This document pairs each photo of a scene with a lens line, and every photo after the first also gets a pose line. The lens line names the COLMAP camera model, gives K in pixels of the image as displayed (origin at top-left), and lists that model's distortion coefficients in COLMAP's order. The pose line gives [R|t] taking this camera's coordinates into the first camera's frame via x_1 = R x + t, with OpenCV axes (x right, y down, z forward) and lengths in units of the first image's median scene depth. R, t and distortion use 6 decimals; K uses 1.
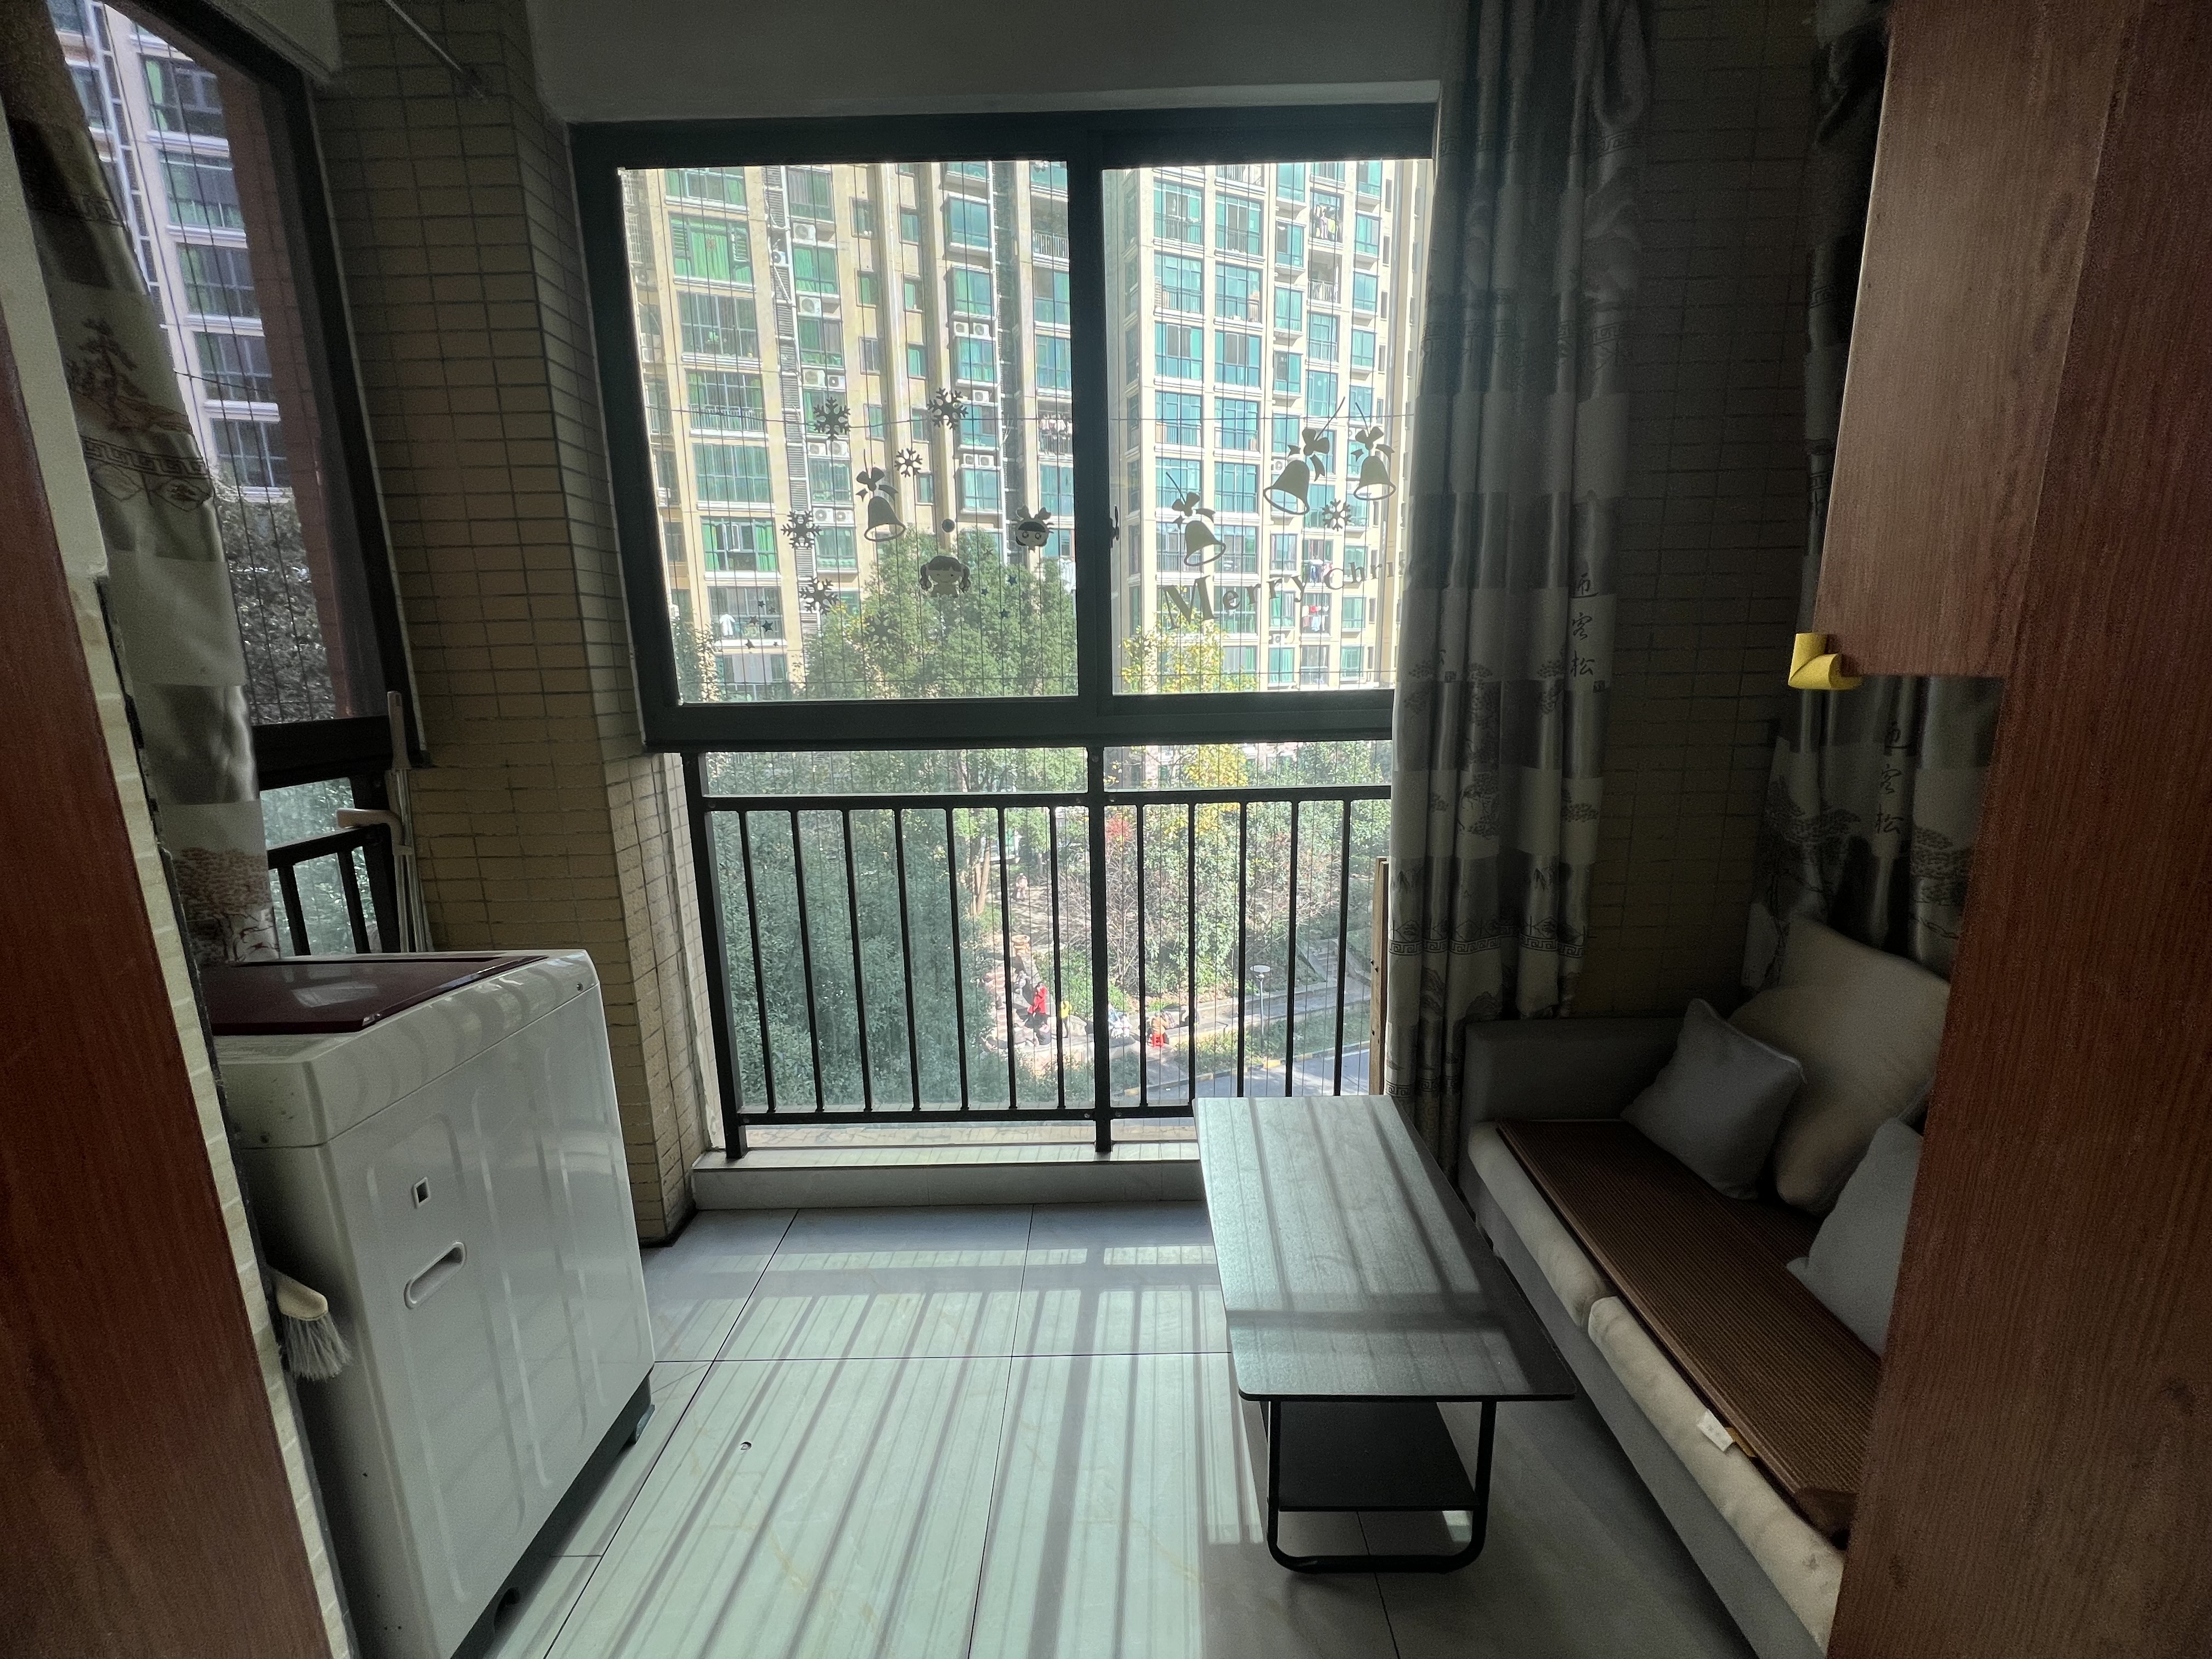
lens RADIAL K [[878.0, 0, 1116.1], [0, 878.0, 831.1], [0, 0, 1]] dist [-0.005441, 0.000345]
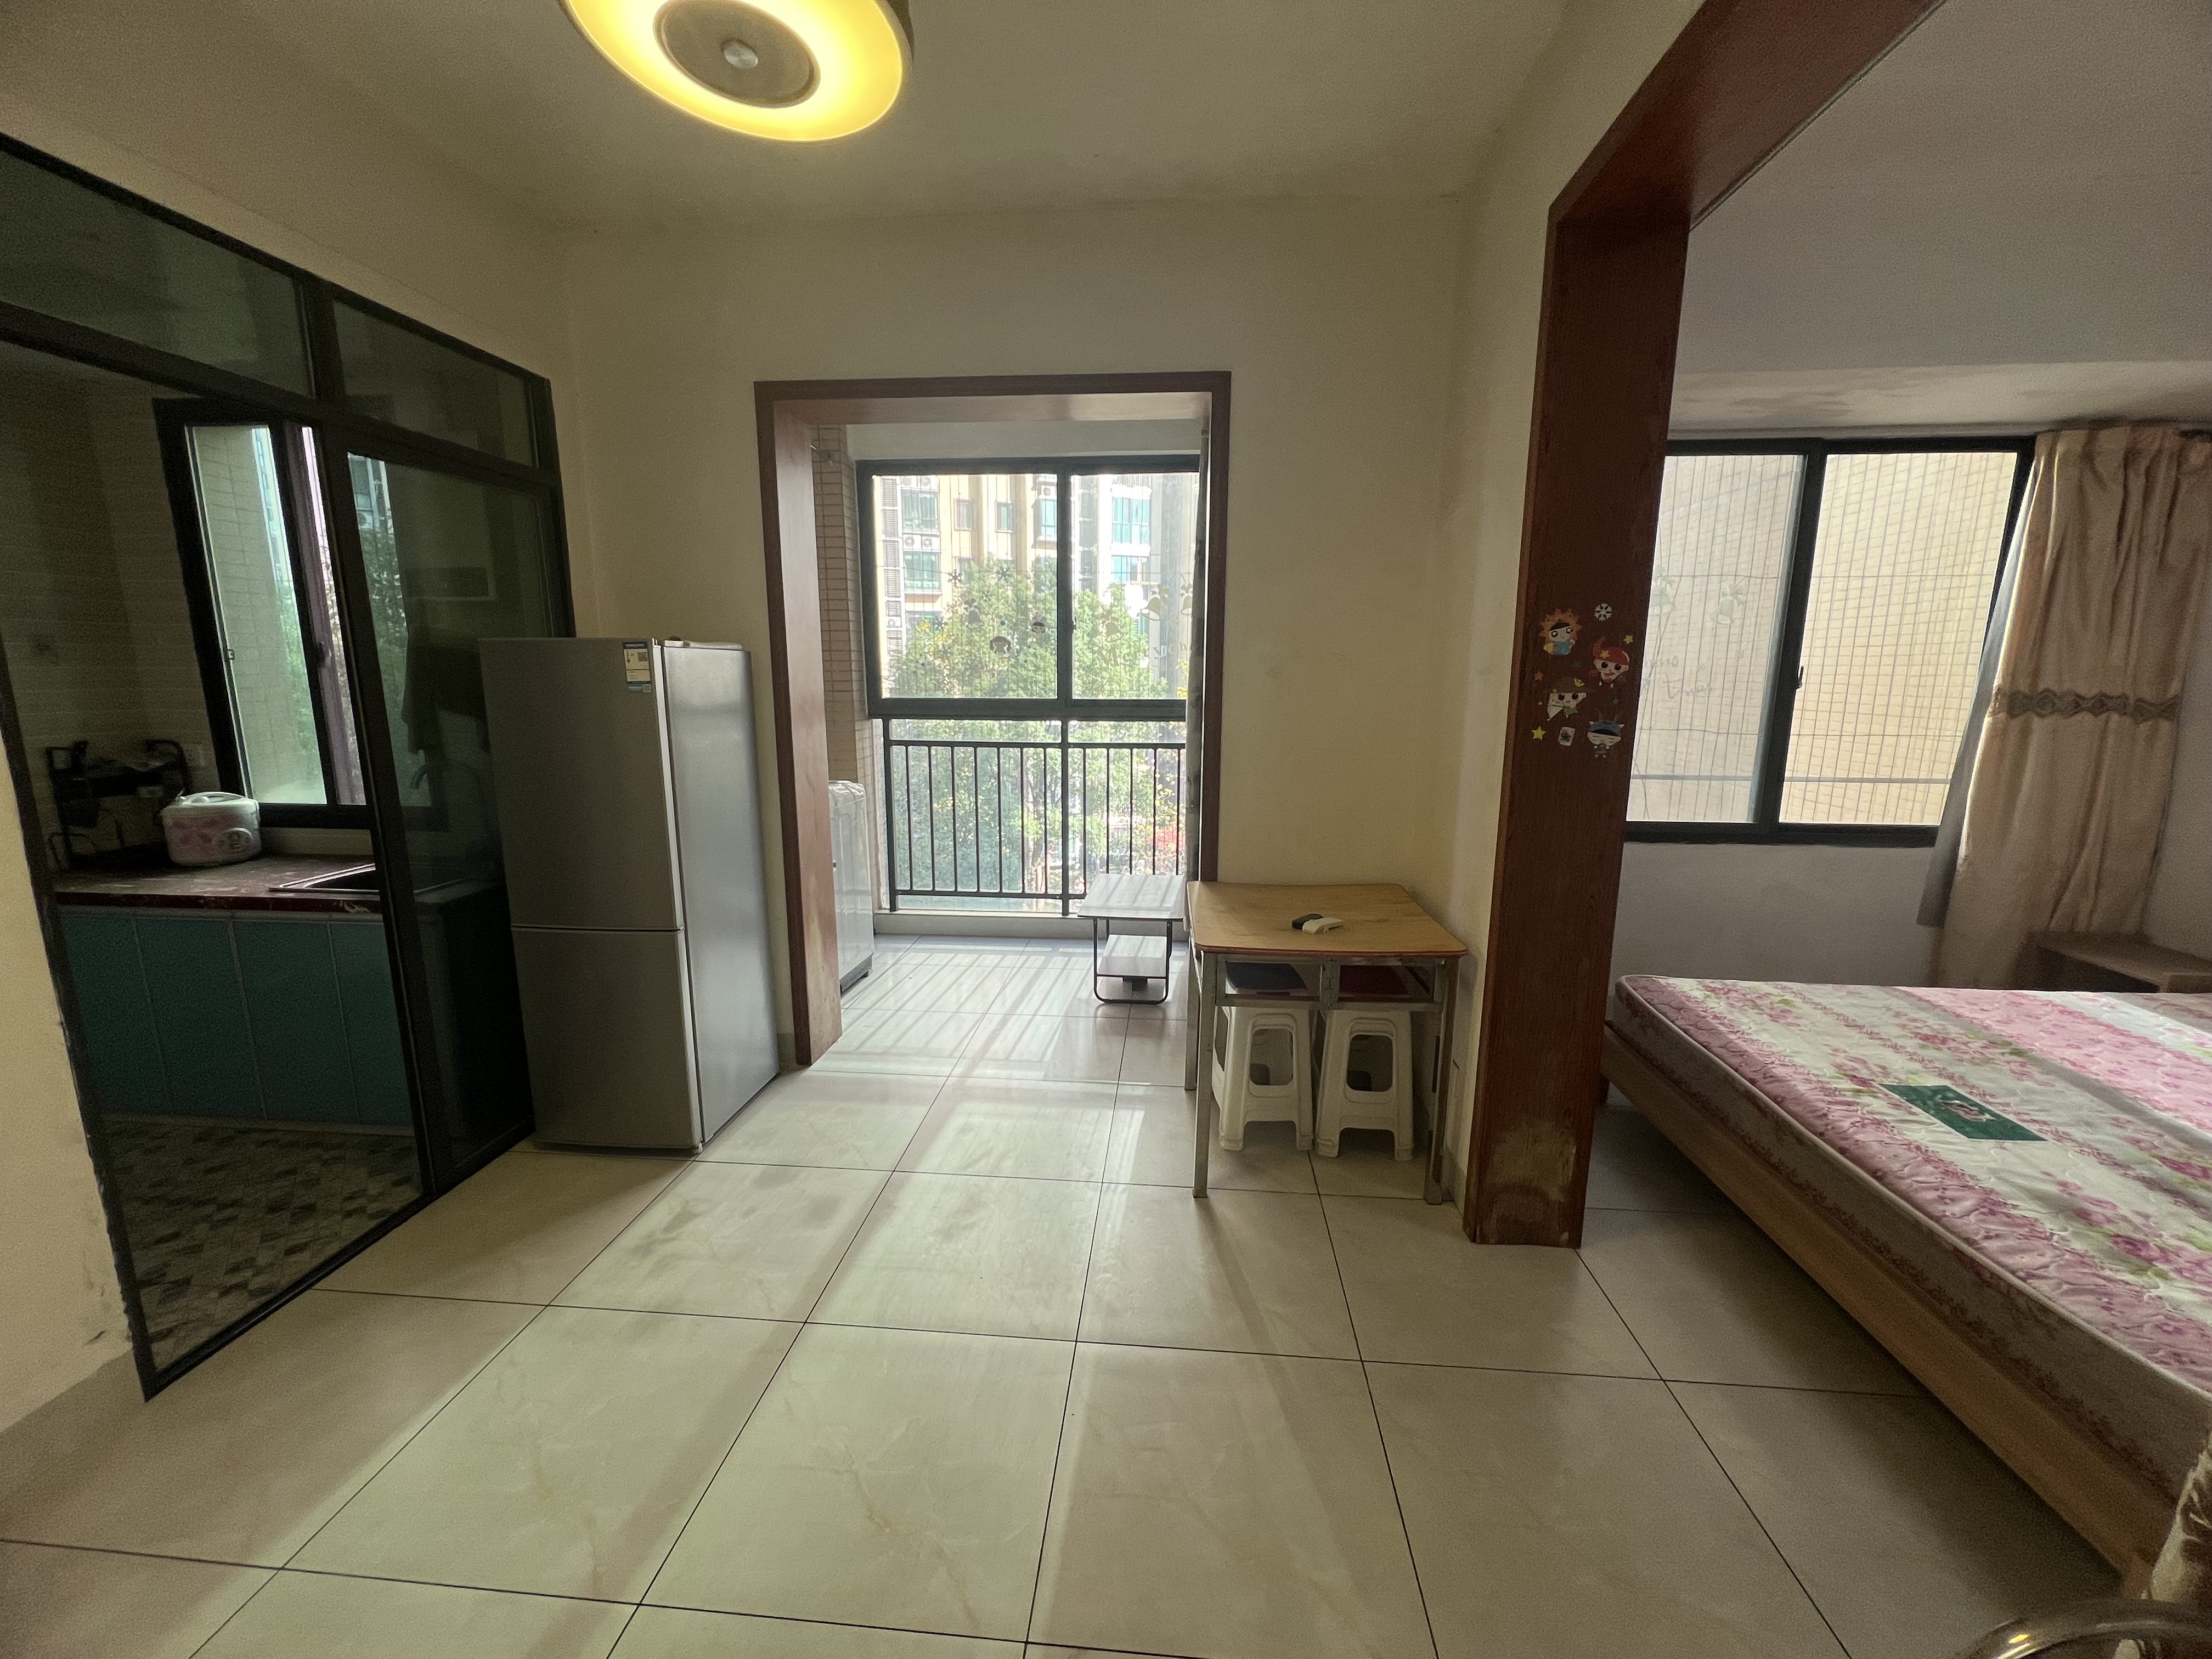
lens RADIAL K [[878.0, 0, 1116.1], [0, 878.0, 831.1], [0, 0, 1]] dist [-0.005441, 0.000345]
pose [[0.996499, 0.032439, -0.077059, 0.281491], [-0.034001, 0.999240, -0.019055, 0.214216], [0.076382, 0.021609, 0.996844, -1.163822]]
